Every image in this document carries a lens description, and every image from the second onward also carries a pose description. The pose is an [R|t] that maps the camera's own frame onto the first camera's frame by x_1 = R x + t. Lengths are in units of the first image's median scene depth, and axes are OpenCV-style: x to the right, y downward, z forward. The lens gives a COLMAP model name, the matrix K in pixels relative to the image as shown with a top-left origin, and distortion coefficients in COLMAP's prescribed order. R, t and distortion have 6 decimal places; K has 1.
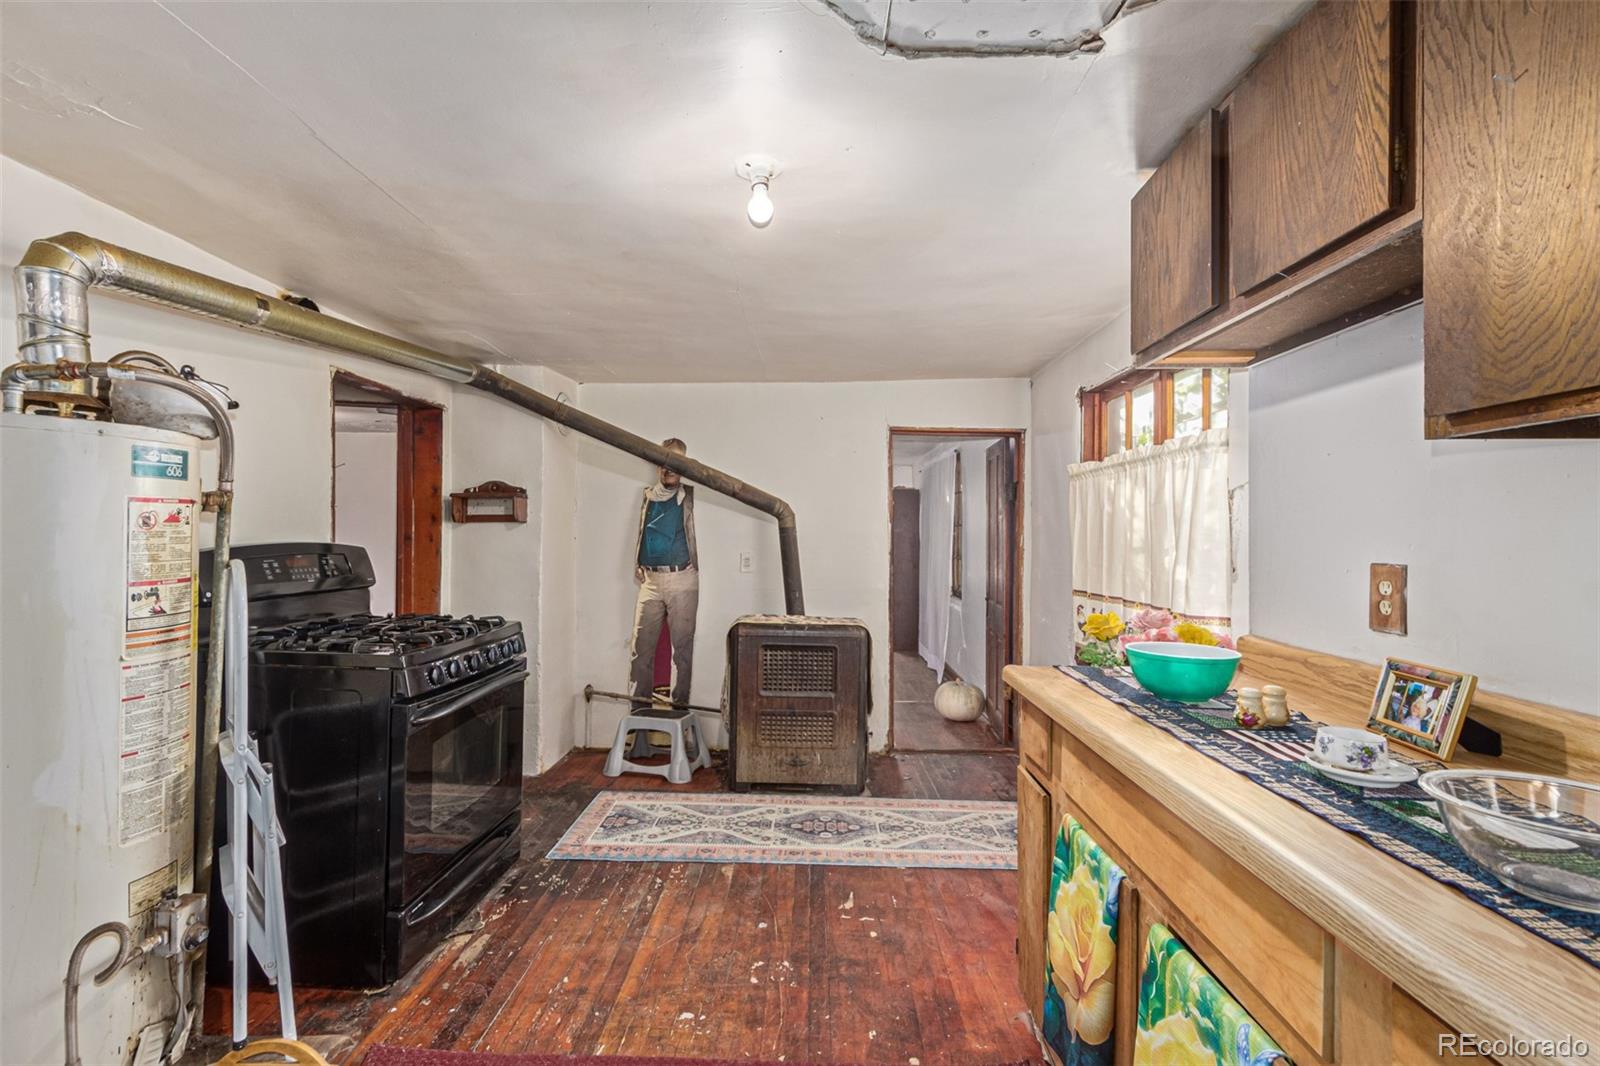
lens RADIAL K [[763.1, 0, 805.2], [0, 763.1, 534.4], [0, 0, 1]] dist [0.009261, -0.004927]
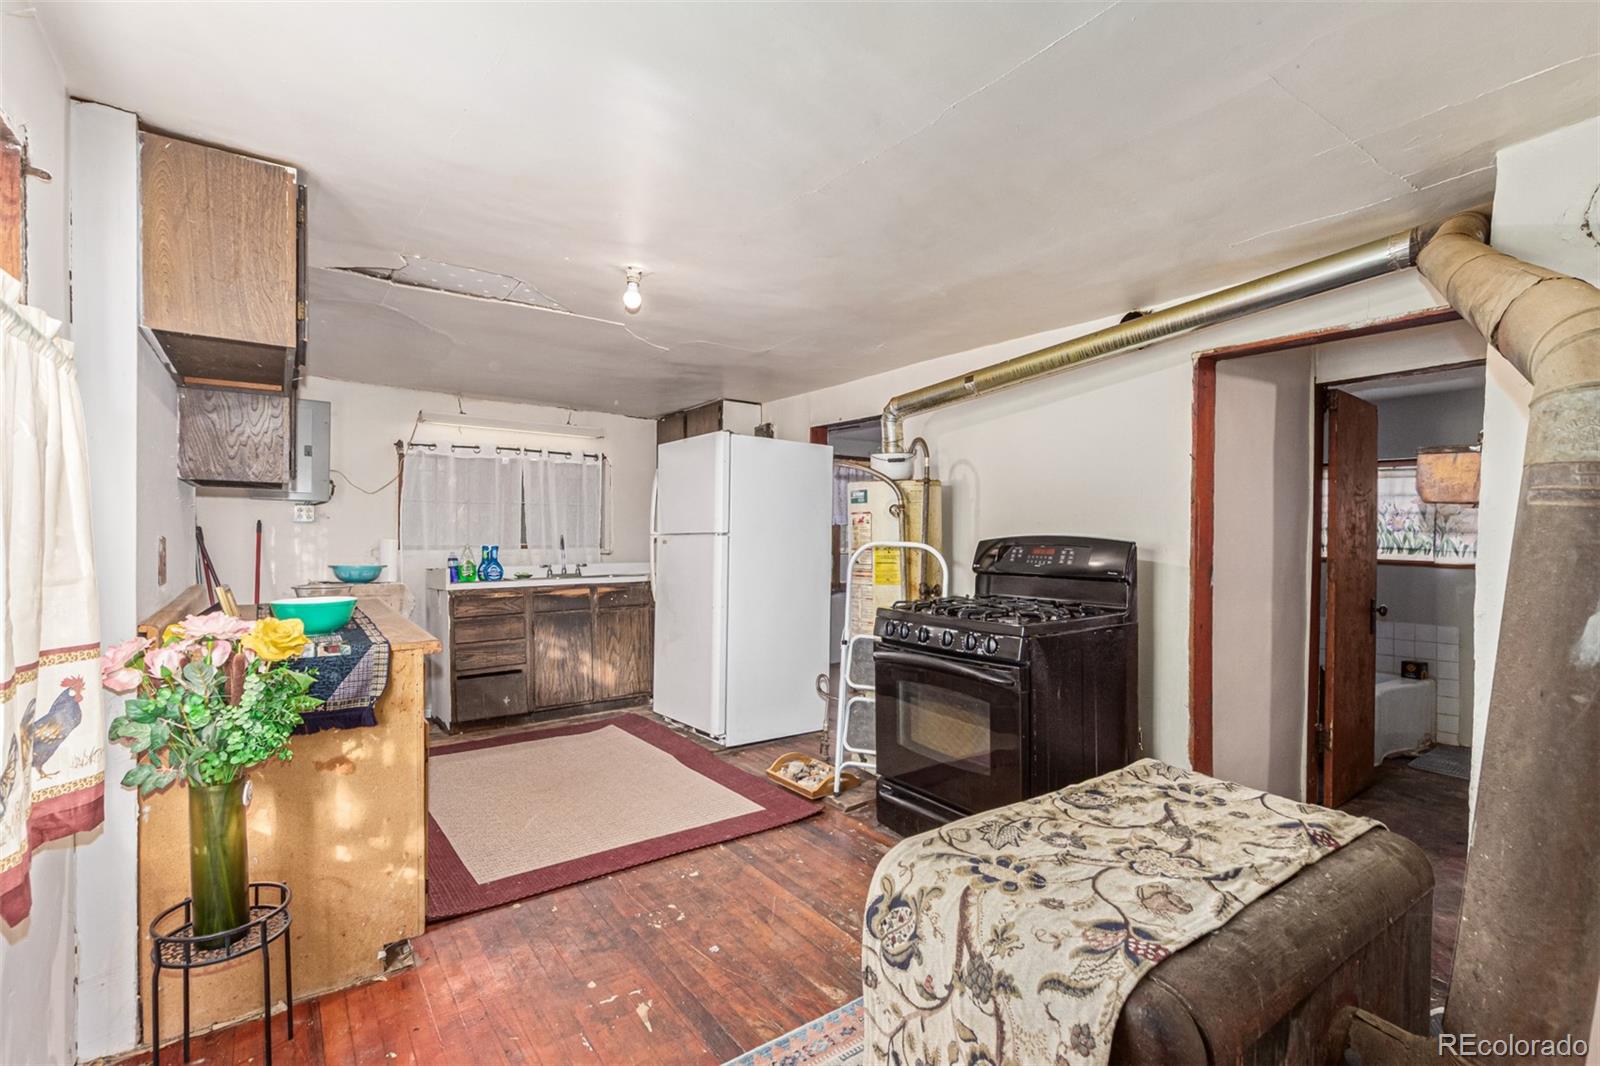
lens RADIAL K [[763.1, 0, 814.4], [0, 763.1, 538.7], [0, 0, 1]] dist [0.009261, -0.004927]
pose [[-0.812179, -0.003171, -0.583400, 0.423552], [-0.008182, 0.999949, 0.005954, 0.013636], [0.583352, 0.009609, -0.812163, 1.998264]]
